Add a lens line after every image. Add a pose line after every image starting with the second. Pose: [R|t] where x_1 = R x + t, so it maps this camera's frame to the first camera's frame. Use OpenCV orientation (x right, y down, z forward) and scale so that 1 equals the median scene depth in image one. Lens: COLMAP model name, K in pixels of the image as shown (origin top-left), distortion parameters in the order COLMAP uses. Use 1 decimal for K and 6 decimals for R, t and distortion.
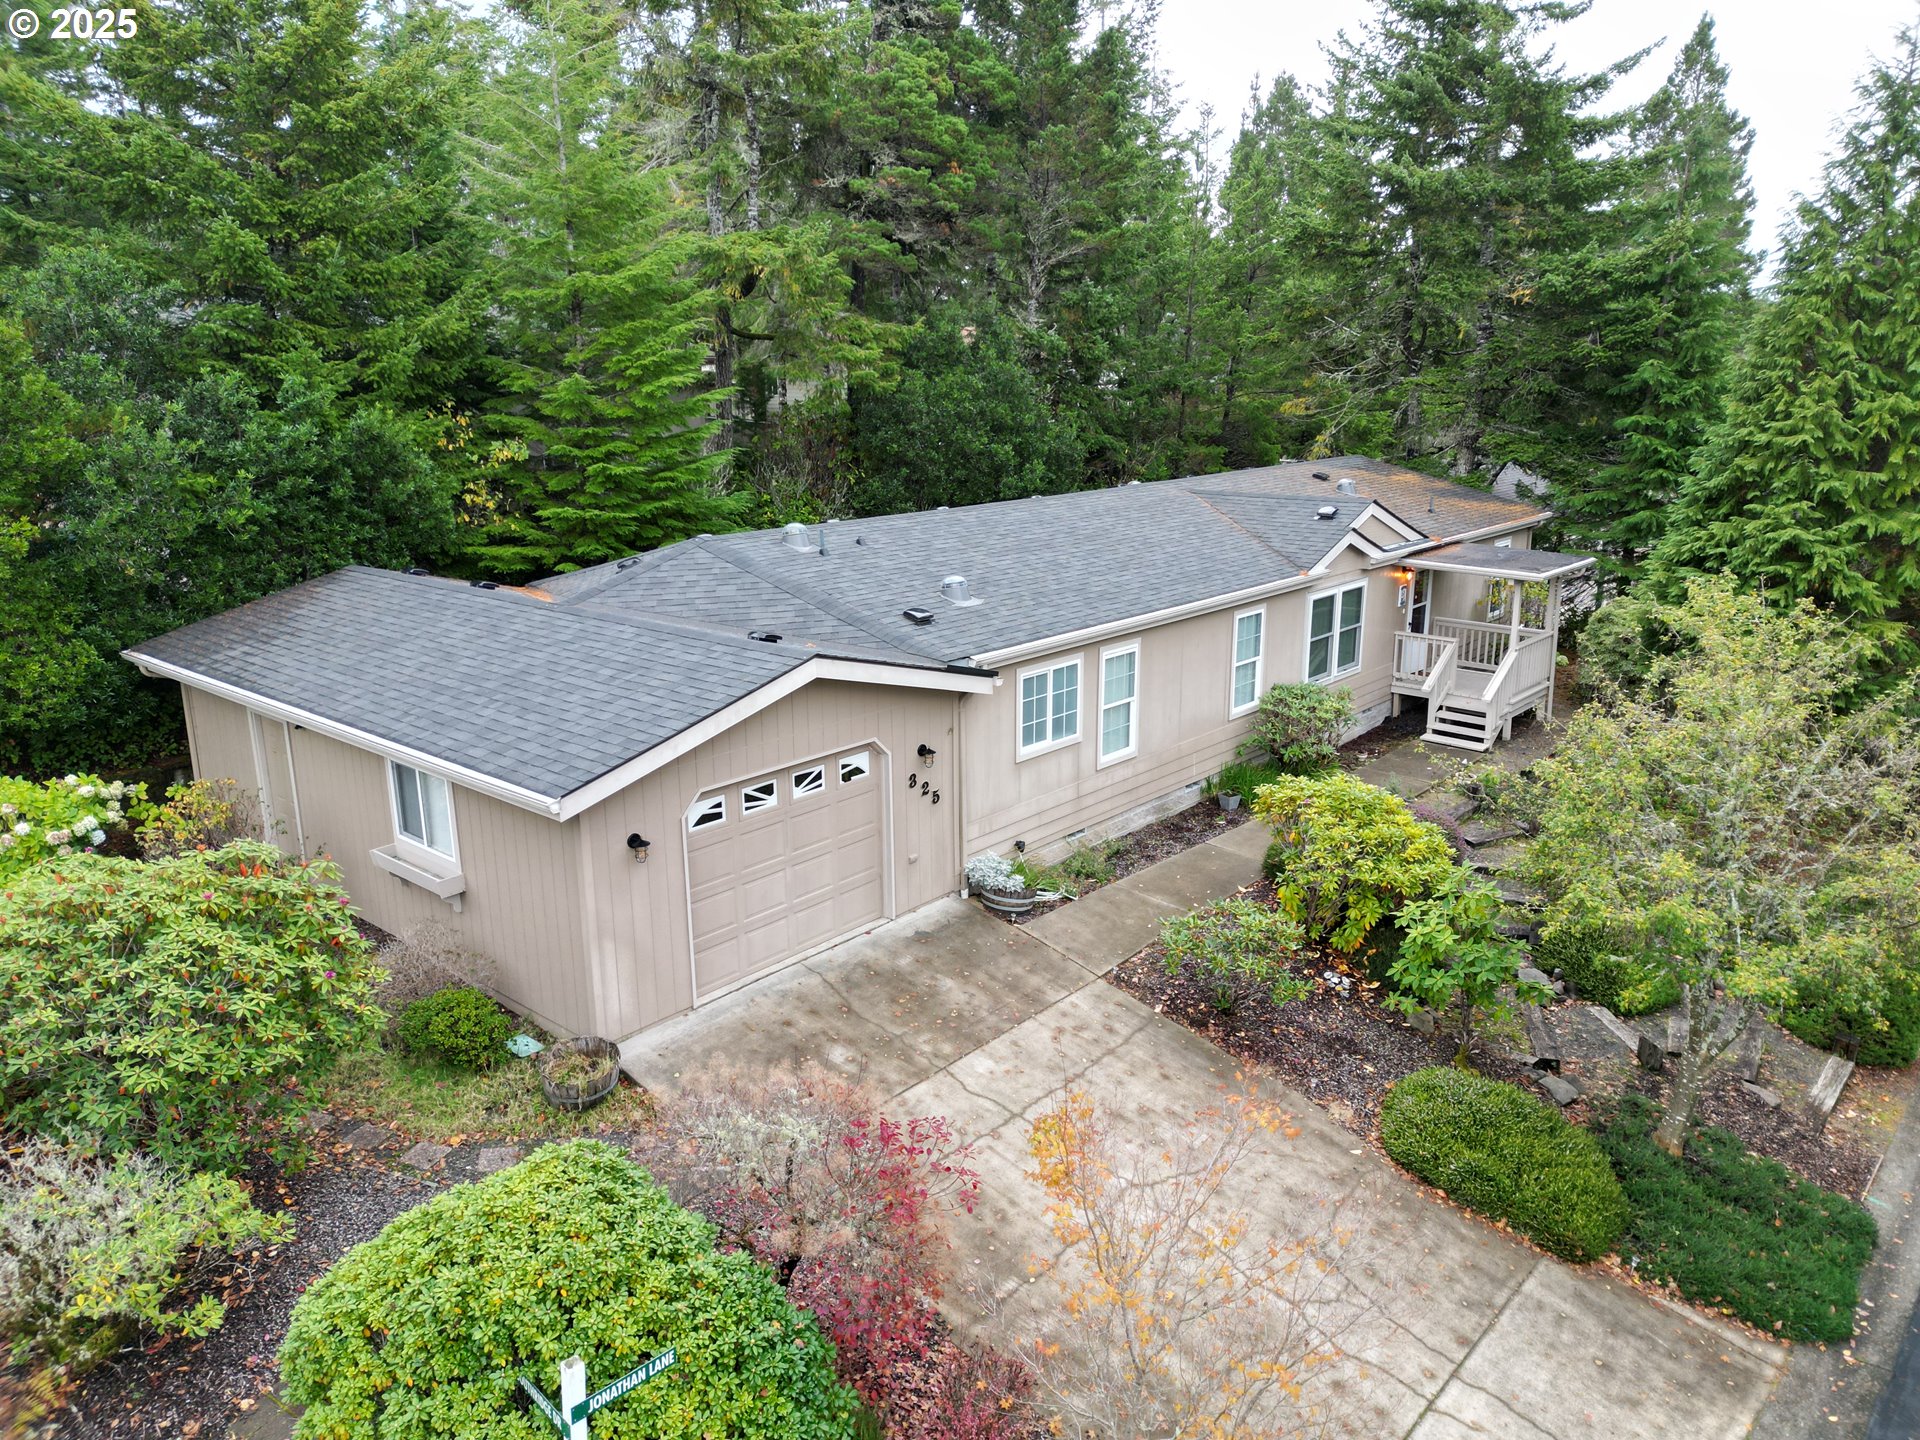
lens RADIAL K [[1362.7, 0, 950.8], [0, 1362.7, 711.8], [0, 0, 1]] dist [0.061308, -0.055093]
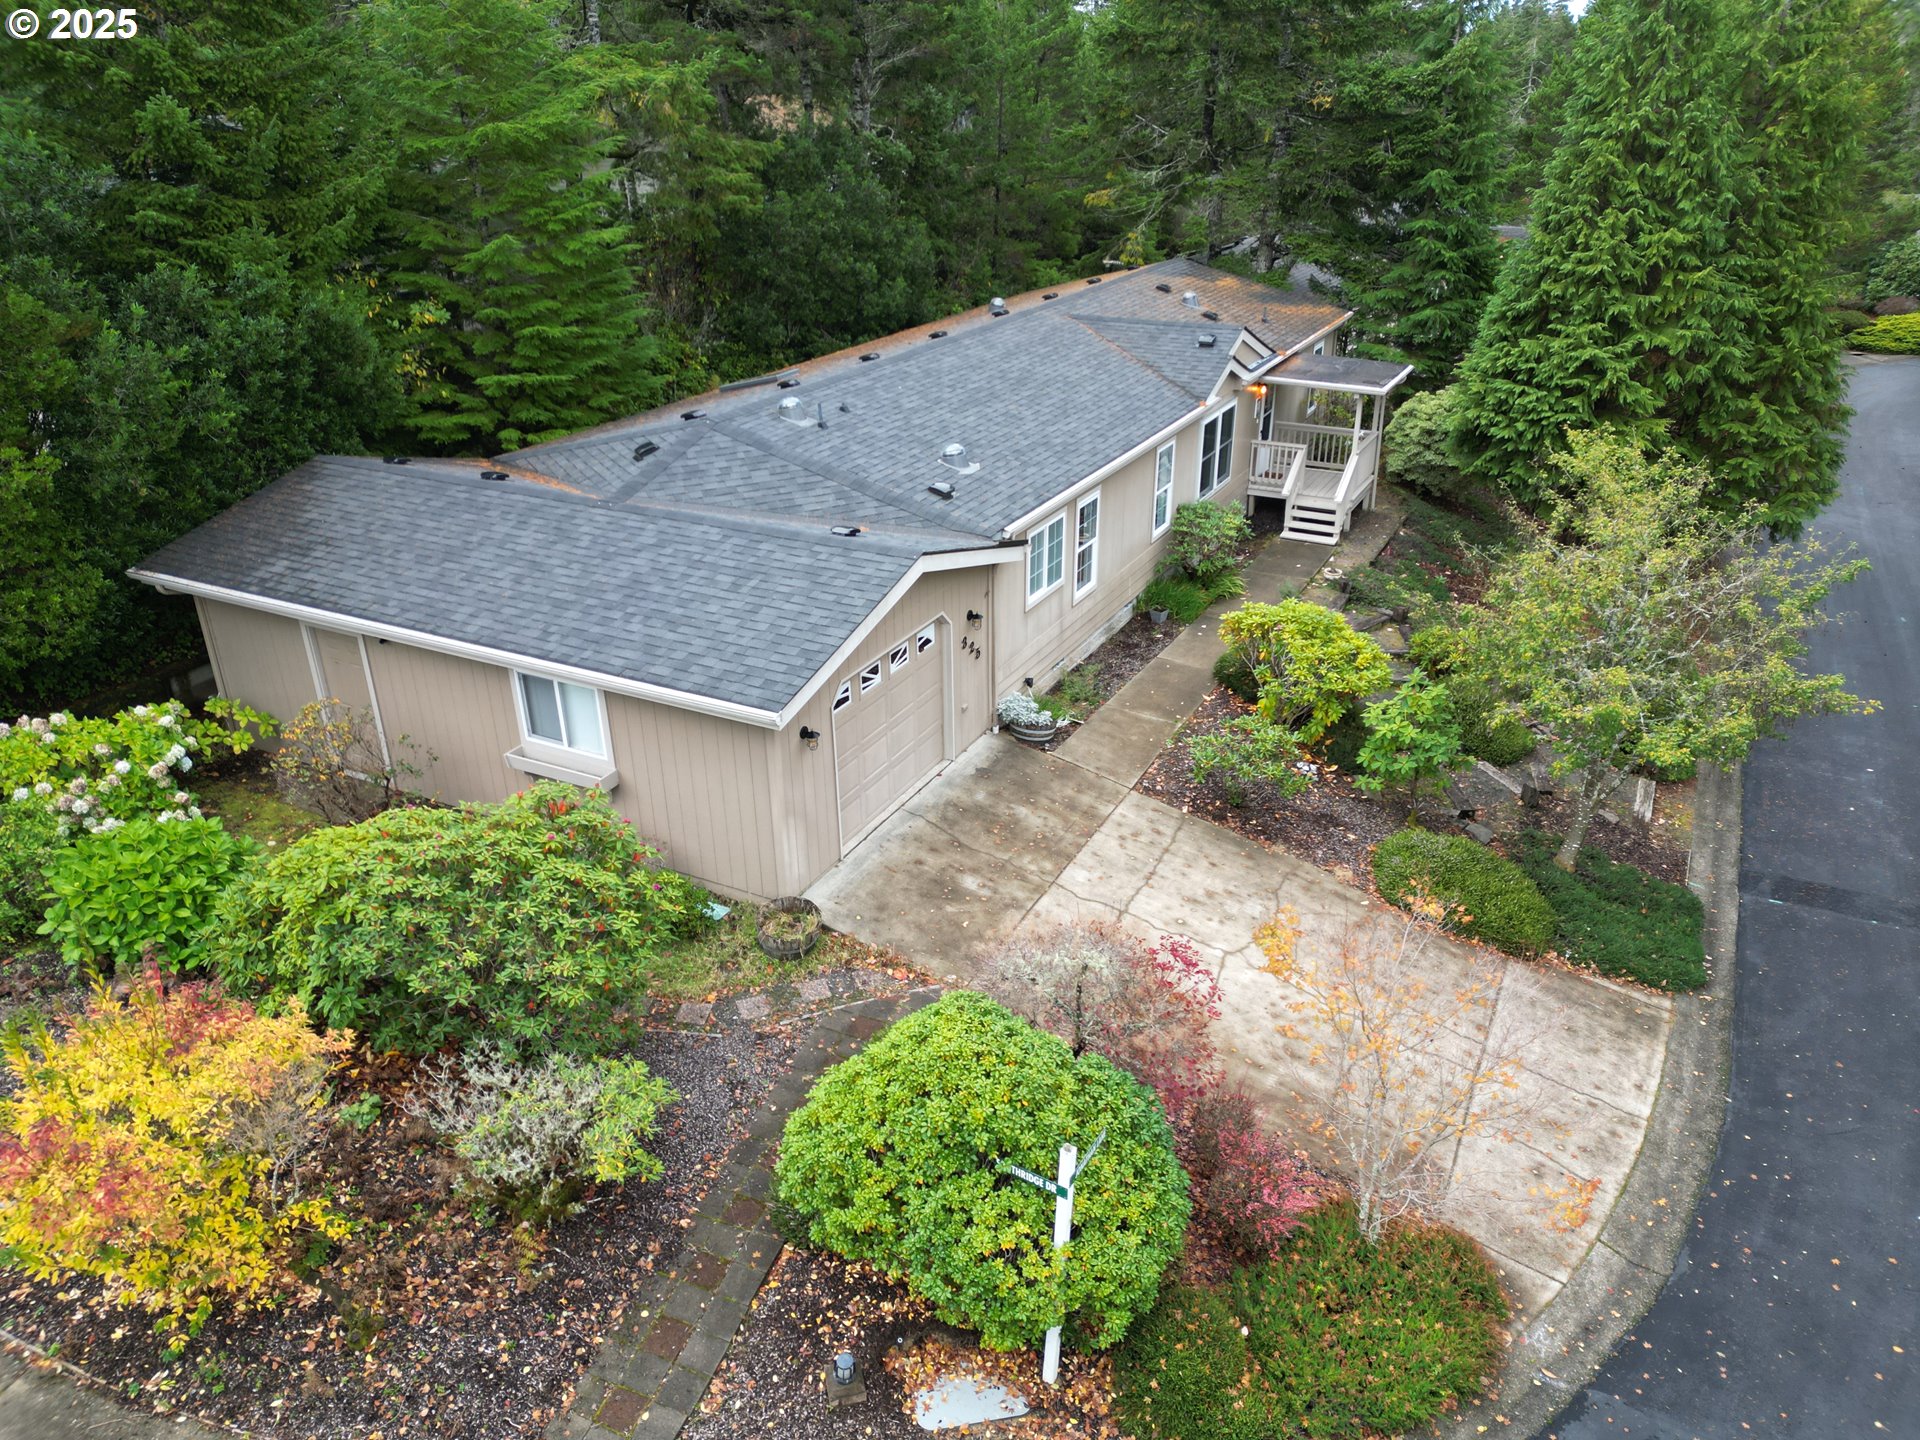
lens RADIAL K [[1362.7, 0, 951.3], [0, 1362.7, 725.4], [0, 0, 1]] dist [0.061308, -0.055093]
pose [[0.971208, -0.106189, 0.213259, -0.277885], [0.063287, 0.978002, 0.198763, -0.104160], [-0.229675, -0.179543, 0.956563, -0.104159]]
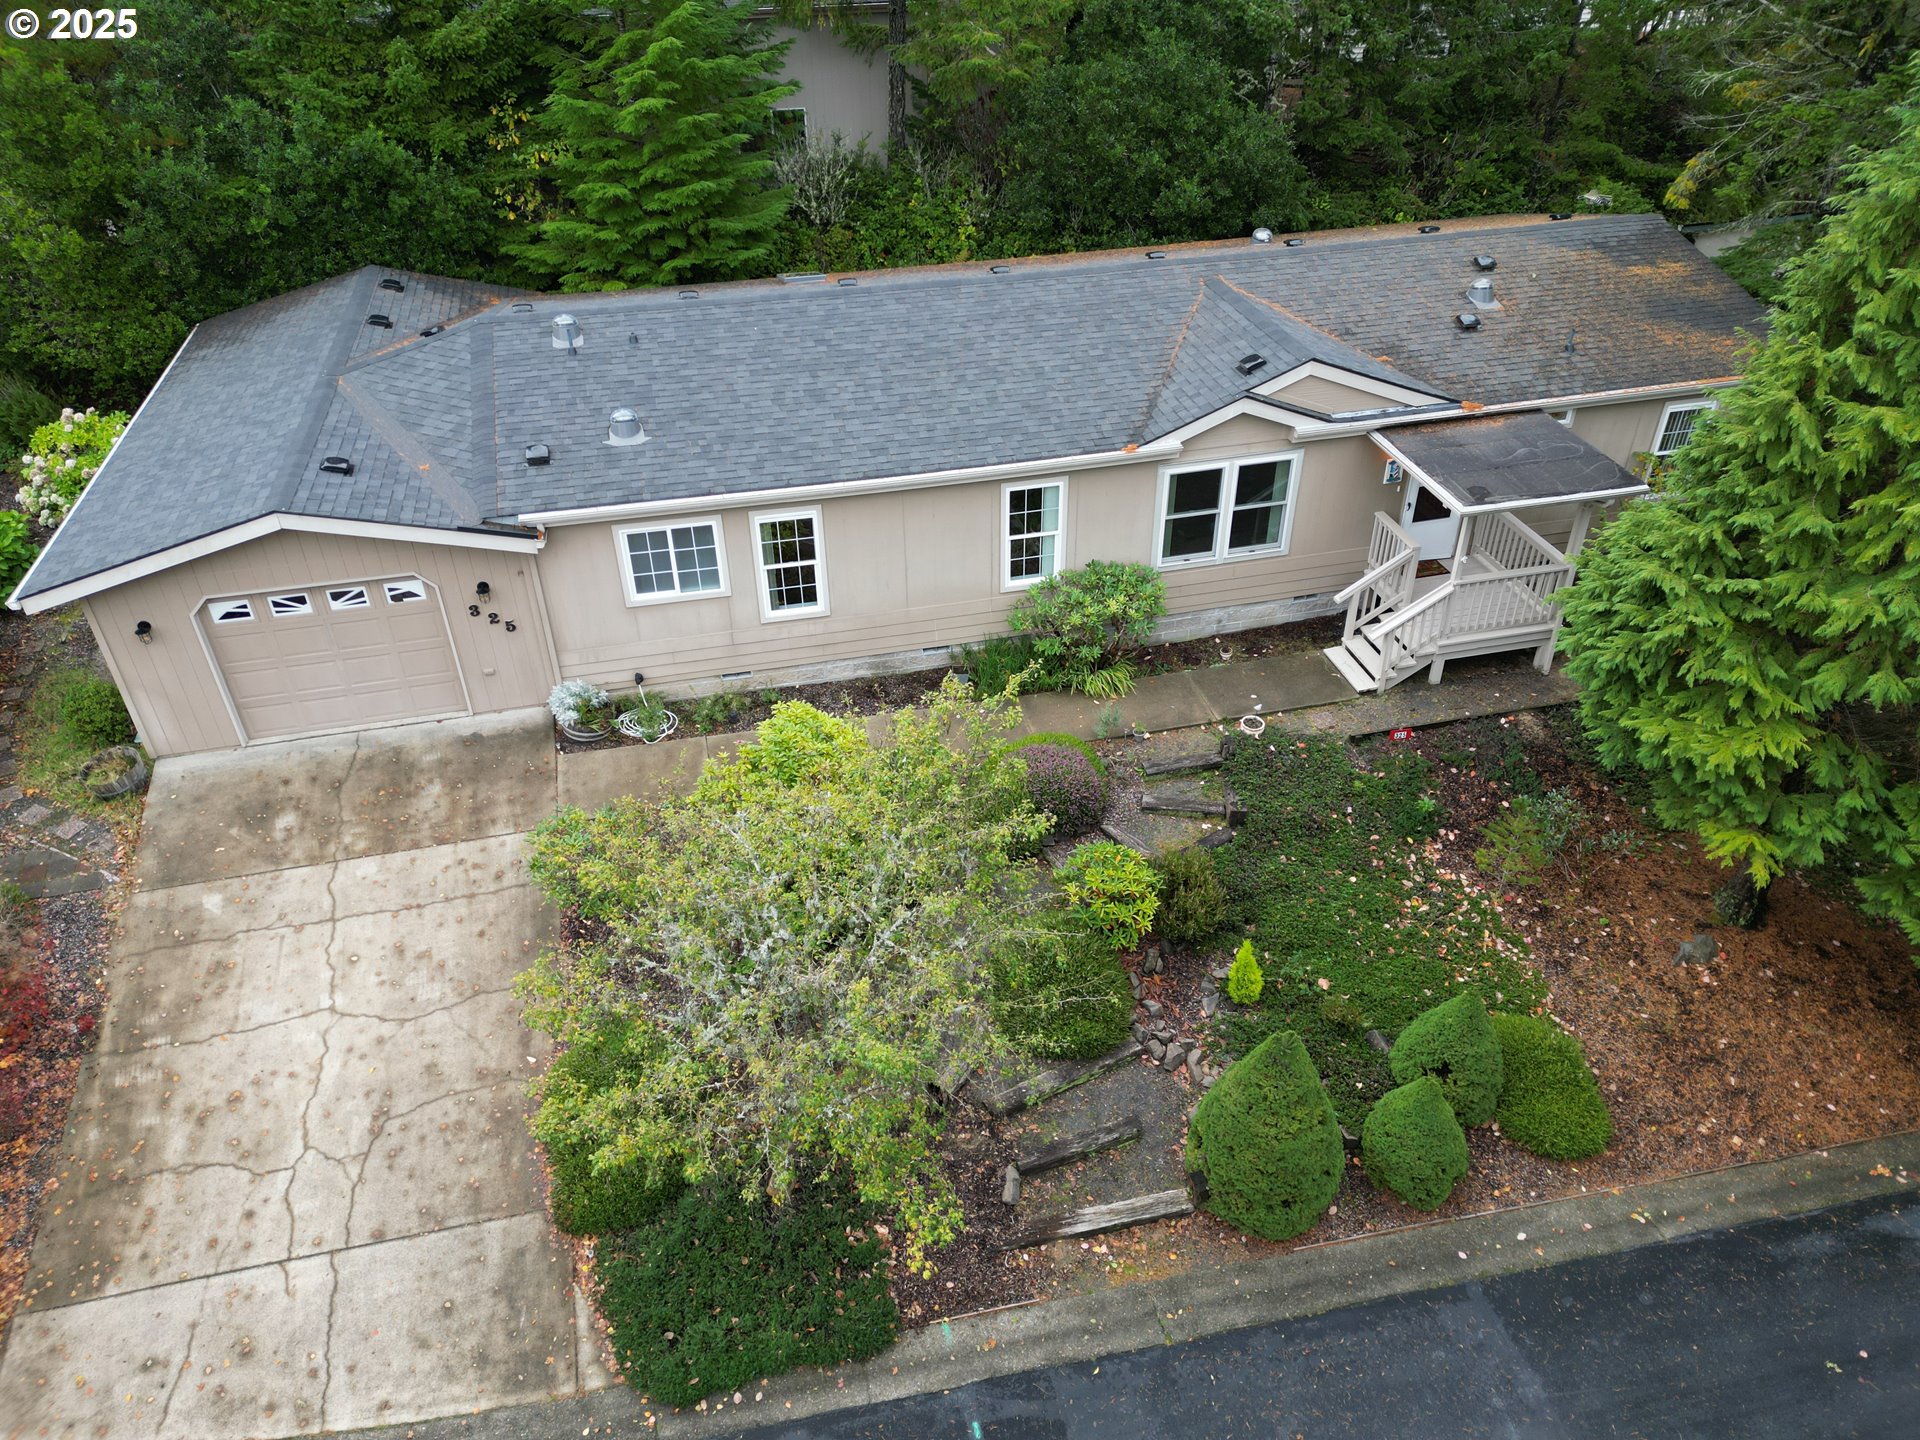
lens RADIAL K [[1362.7, 0, 947.3], [0, 1362.7, 727.8], [0, 0, 1]] dist [0.061308, -0.055093]
pose [[0.815629, 0.329037, -0.475904, 0.821354], [-0.135437, 0.908271, 0.395854, -0.345917], [0.562500, -0.258415, 0.785376, 0.289453]]
